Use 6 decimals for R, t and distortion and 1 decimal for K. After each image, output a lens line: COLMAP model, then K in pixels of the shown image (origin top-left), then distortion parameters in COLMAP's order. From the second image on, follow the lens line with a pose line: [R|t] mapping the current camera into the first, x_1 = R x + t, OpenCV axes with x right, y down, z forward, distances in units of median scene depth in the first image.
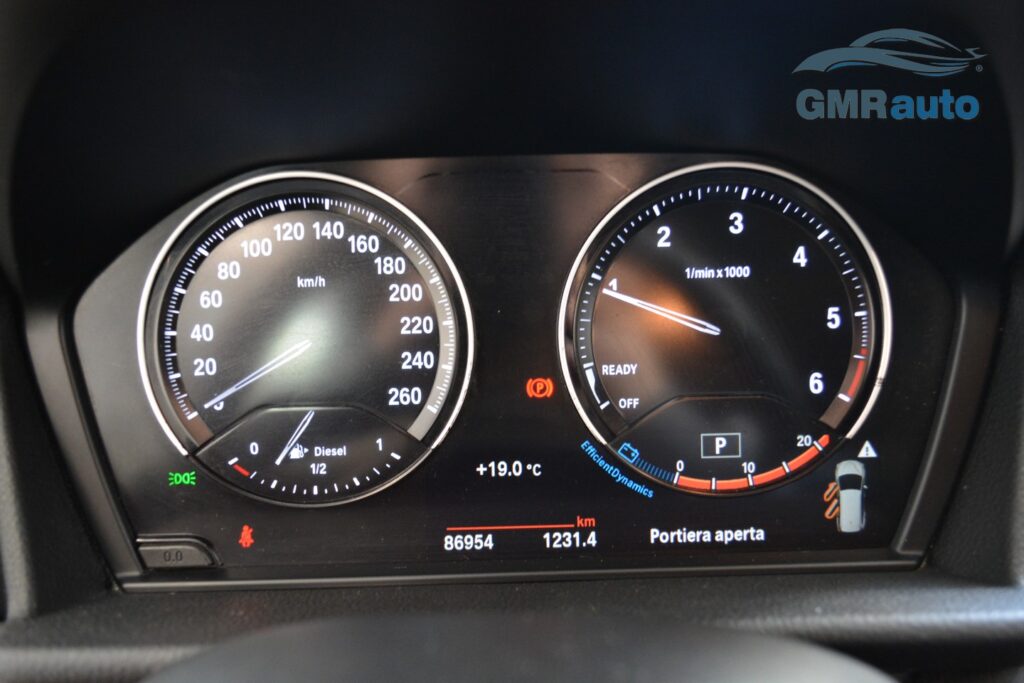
lens RADIAL K [[779.3, 0, 516.0], [0, 779.3, 338.9], [0, 0, 1]] dist [-0.013502, 0.000894]
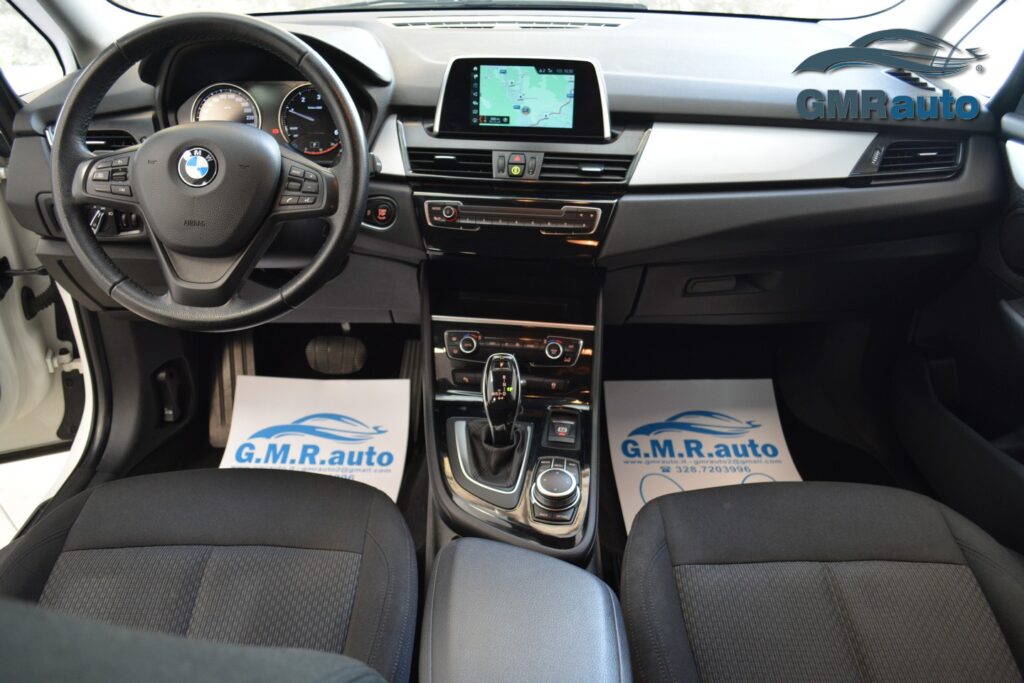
lens RADIAL K [[779.3, 0, 510.6], [0, 779.3, 340.1], [0, 0, 1]] dist [-0.013502, 0.000894]
pose [[0.999704, 0.021239, 0.011870, 1.416946], [-0.021971, 0.997620, 0.065364, 0.981326], [-0.010453, -0.065605, 0.997791, -3.783209]]
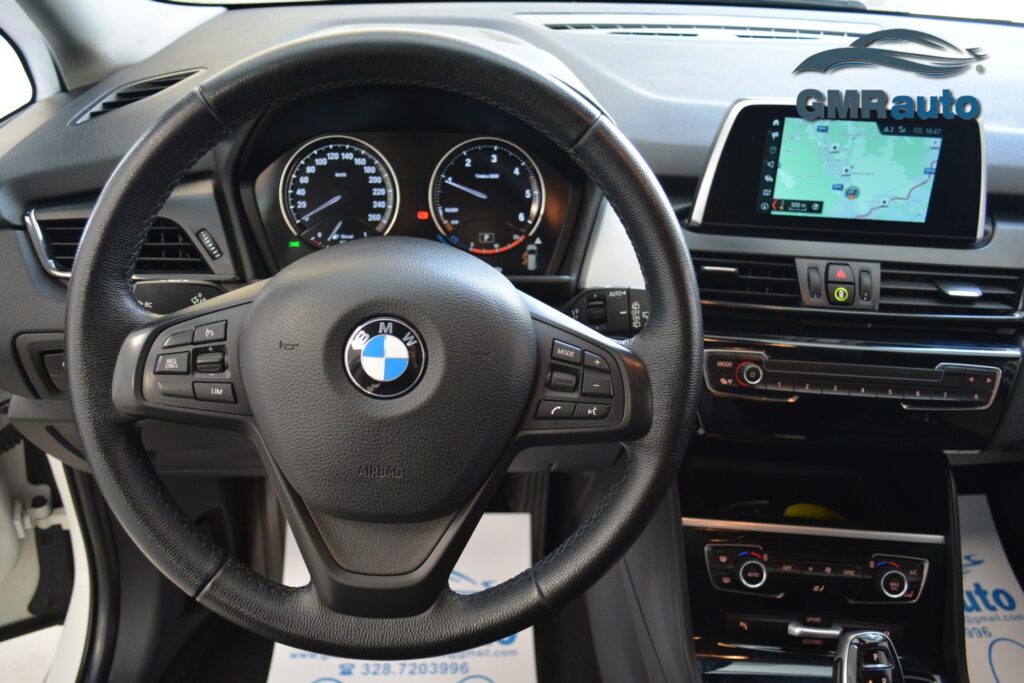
lens RADIAL K [[779.3, 0, 511.6], [0, 779.3, 340.8], [0, 0, 1]] dist [-0.013502, 0.000894]
pose [[0.996101, 0.015096, 0.086923, 0.112355], [-0.023960, 0.994511, 0.101848, 0.219085], [-0.084908, -0.103534, 0.990995, -1.870828]]
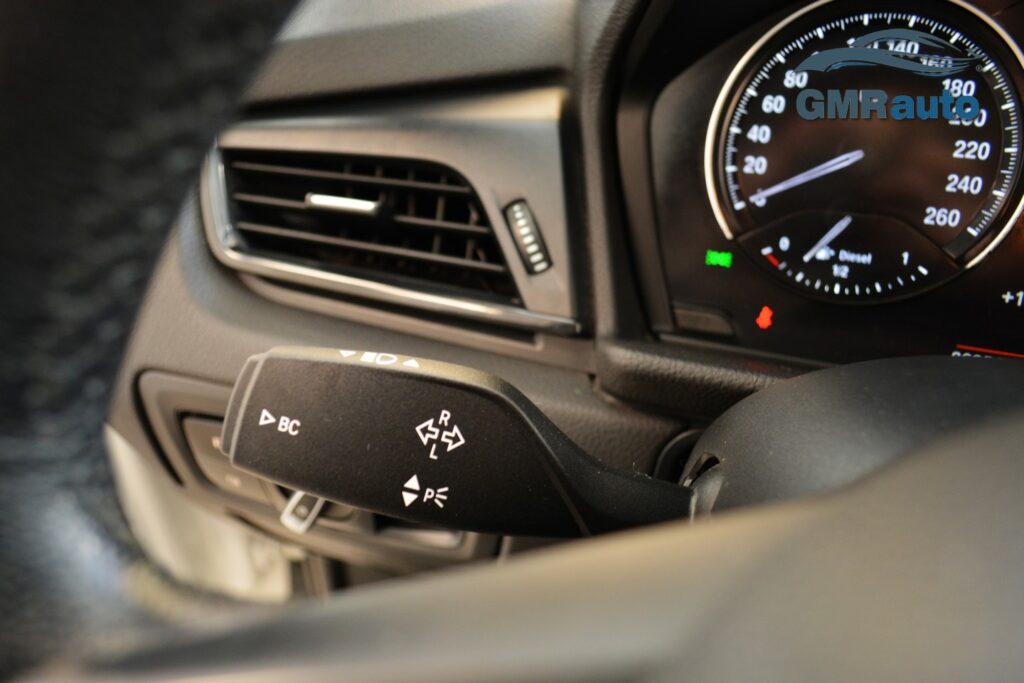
lens RADIAL K [[779.3, 0, 510.1], [0, 779.3, 343.0], [0, 0, 1]] dist [-0.013502, 0.000894]
pose [[0.925984, 0.196774, -0.322232, -0.315172], [-0.144985, 0.973338, 0.177741, 0.139118], [0.348615, -0.117866, 0.929825, -0.208092]]
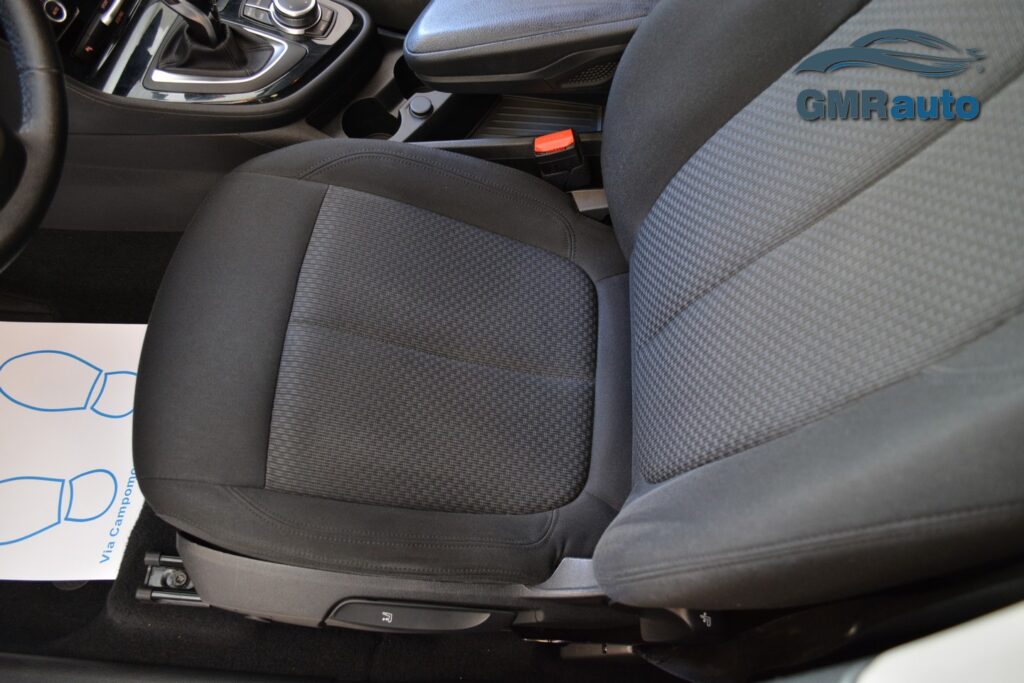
lens RADIAL K [[779.3, 0, 510.1], [0, 779.3, 339.9], [0, 0, 1]] dist [-0.013502, 0.000894]
pose [[0.083837, -0.896791, 0.434439, -1.344403], [0.405275, 0.428974, 0.807300, 0.014193], [-0.910343, 0.108385, 0.399411, -2.257851]]
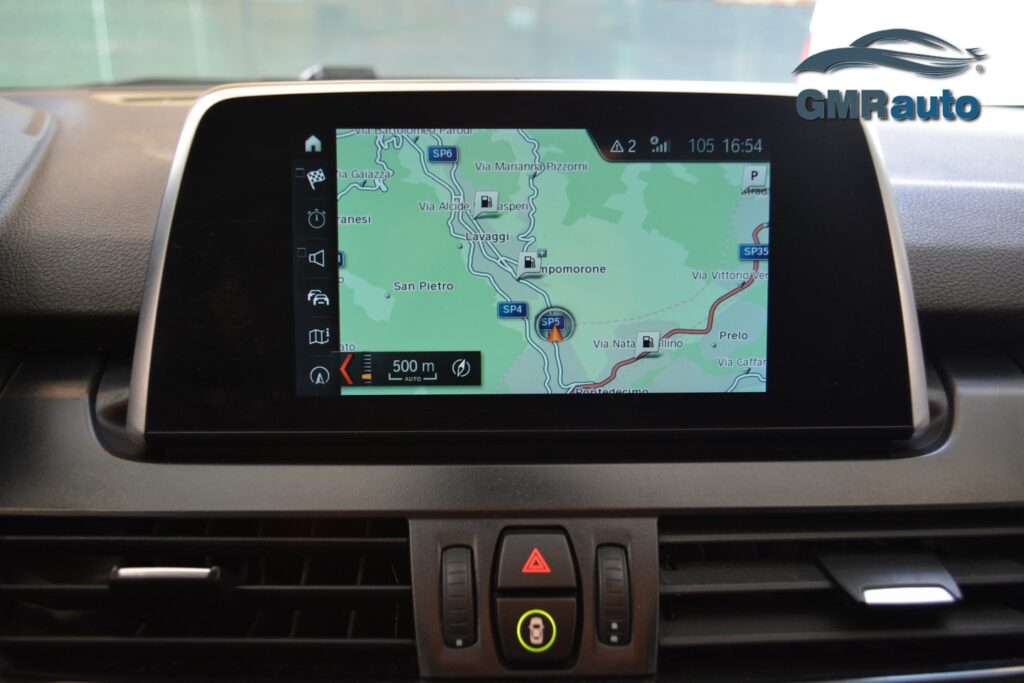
lens RADIAL K [[779.3, 0, 513.9], [0, 779.3, 347.0], [0, 0, 1]] dist [-0.013502, 0.000894]
pose [[0.988457, -0.018475, 0.150372, 1.331579], [0.040657, 0.988477, -0.145807, 0.121919], [-0.145945, 0.150238, 0.977818, -0.165302]]
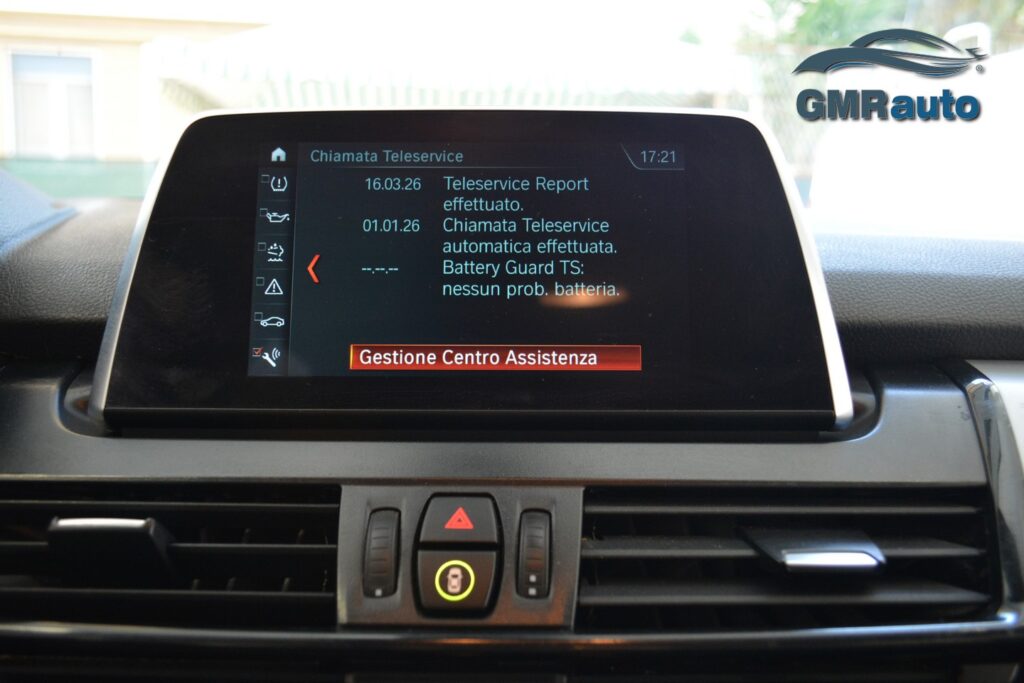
lens RADIAL K [[779.3, 0, 512.0], [0, 779.3, 337.5], [0, 0, 1]] dist [-0.013502, 0.000894]
pose [[0.992069, 0.017135, 0.124522, 1.428892], [0.028278, 0.934846, -0.353927, 0.360312], [-0.122473, 0.354641, 0.926947, -0.191685]]
